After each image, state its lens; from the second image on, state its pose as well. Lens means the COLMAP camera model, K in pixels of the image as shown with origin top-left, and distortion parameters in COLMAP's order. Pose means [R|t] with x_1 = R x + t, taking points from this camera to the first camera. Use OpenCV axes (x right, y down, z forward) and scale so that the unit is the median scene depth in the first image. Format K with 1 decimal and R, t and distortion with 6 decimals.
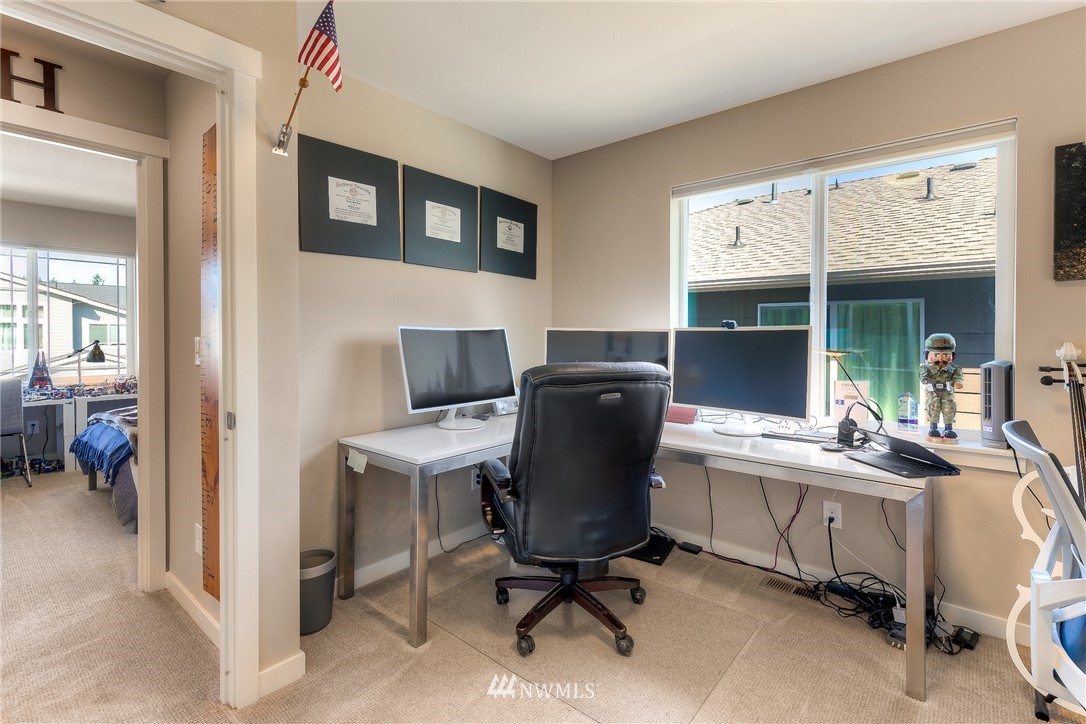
lens RADIAL K [[503.7, 0, 537.8], [0, 503.7, 336.9], [0, 0, 1]] dist [0.004435, -0.001292]
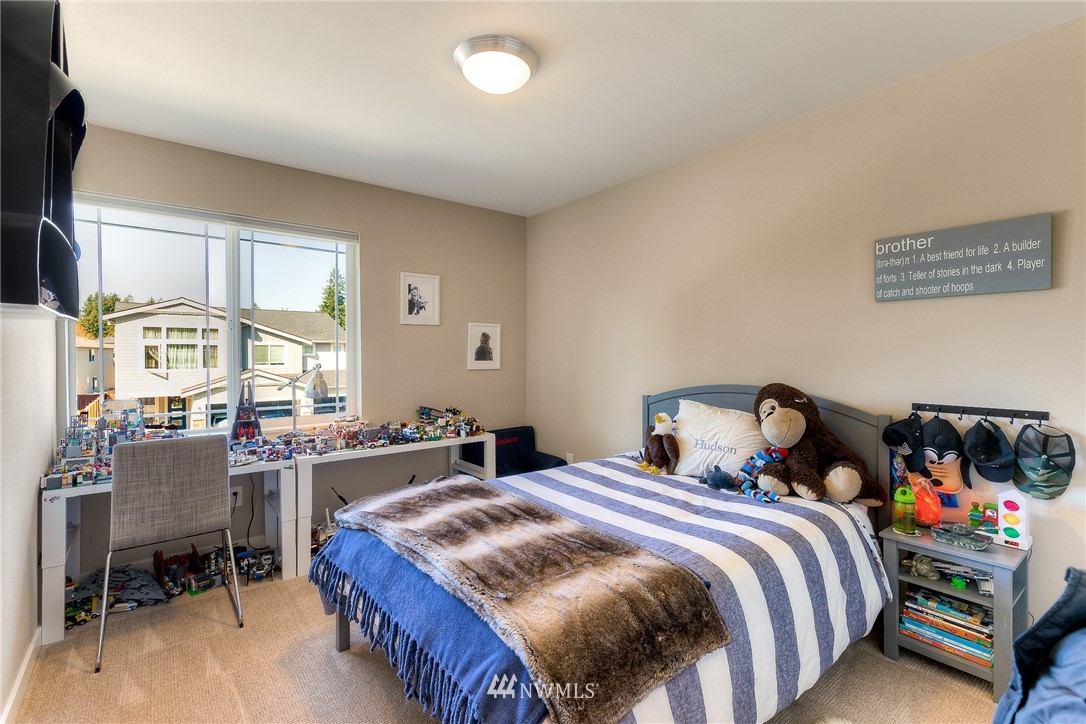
lens RADIAL K [[503.7, 0, 547.0], [0, 503.7, 356.0], [0, 0, 1]] dist [0.004435, -0.001292]
pose [[0.981515, -0.002262, -0.191370, -0.486339], [0.002172, 0.999997, -0.000677, -0.003006], [0.191371, 0.000249, 0.981518, 0.444363]]
